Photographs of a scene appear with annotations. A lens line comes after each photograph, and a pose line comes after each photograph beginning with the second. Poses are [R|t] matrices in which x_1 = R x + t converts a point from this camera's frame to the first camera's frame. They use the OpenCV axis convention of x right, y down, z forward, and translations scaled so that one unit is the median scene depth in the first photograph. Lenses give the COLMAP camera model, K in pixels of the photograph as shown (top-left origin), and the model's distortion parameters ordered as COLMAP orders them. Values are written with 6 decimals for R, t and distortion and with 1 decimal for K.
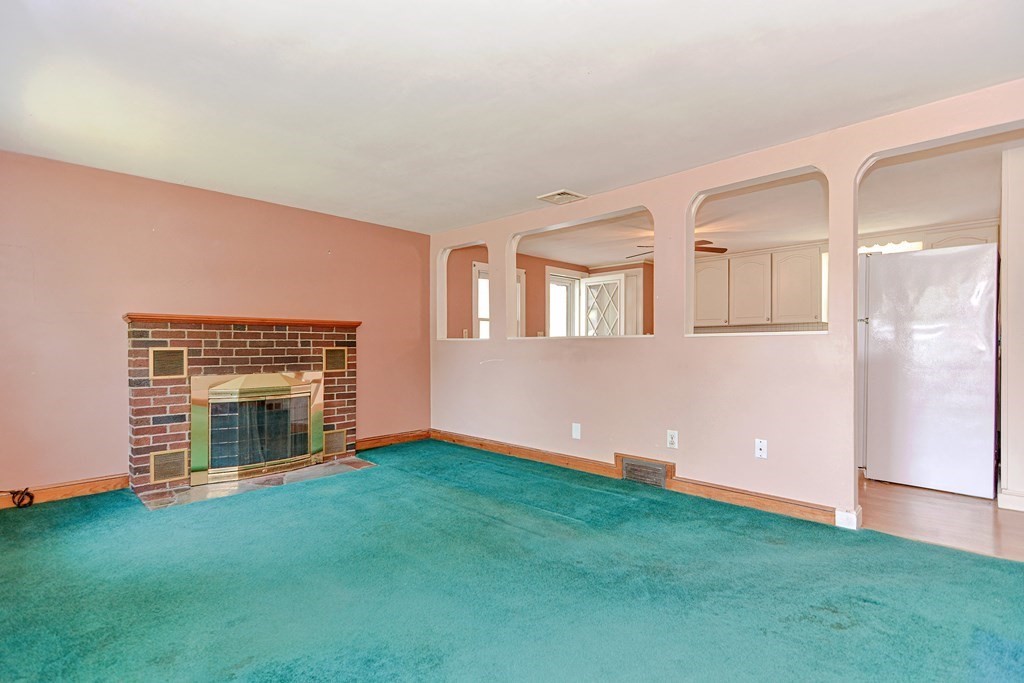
lens RADIAL K [[494.4, 0, 513.0], [0, 494.4, 344.8], [0, 0, 1]] dist [0.009577, -0.002052]
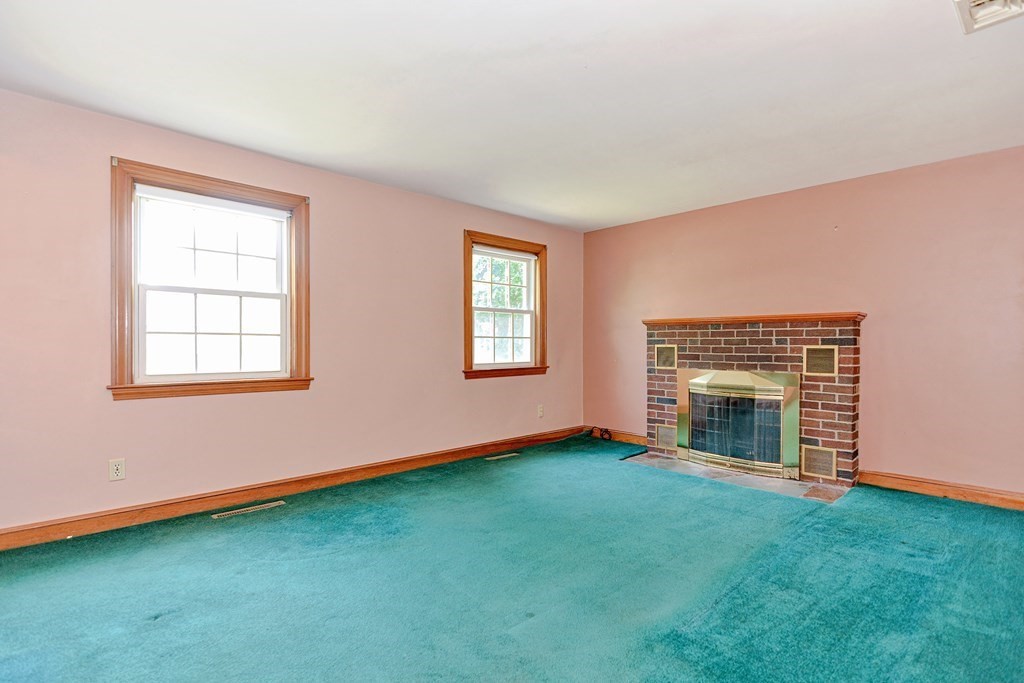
lens RADIAL K [[494.4, 0, 509.4], [0, 494.4, 343.4], [0, 0, 1]] dist [0.009577, -0.002052]
pose [[-0.046477, 0.000484, -0.998919, 0.536196], [-0.000499, 1.000000, 0.000508, 0.000868], [0.998919, 0.000522, -0.046477, 0.581461]]
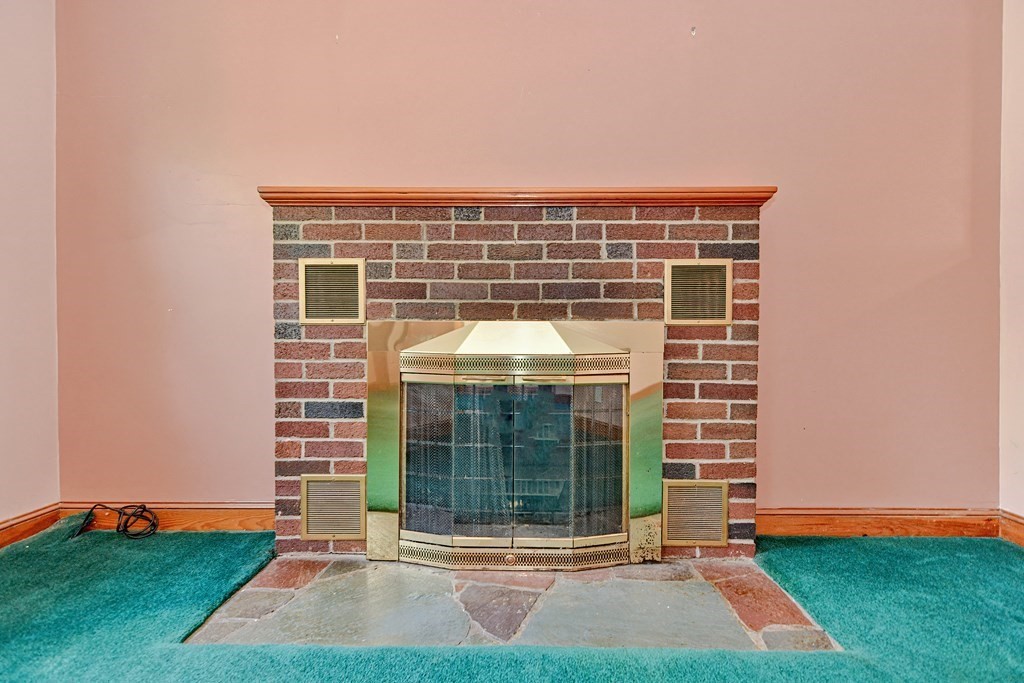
lens RADIAL K [[494.4, 0, 515.3], [0, 494.4, 342.9], [0, 0, 1]] dist [0.009577, -0.002052]
pose [[0.691970, 0.013060, -0.721808, -0.203288], [-0.003002, 0.999880, 0.015214, 0.069254], [0.721920, -0.008361, 0.691926, 0.708594]]
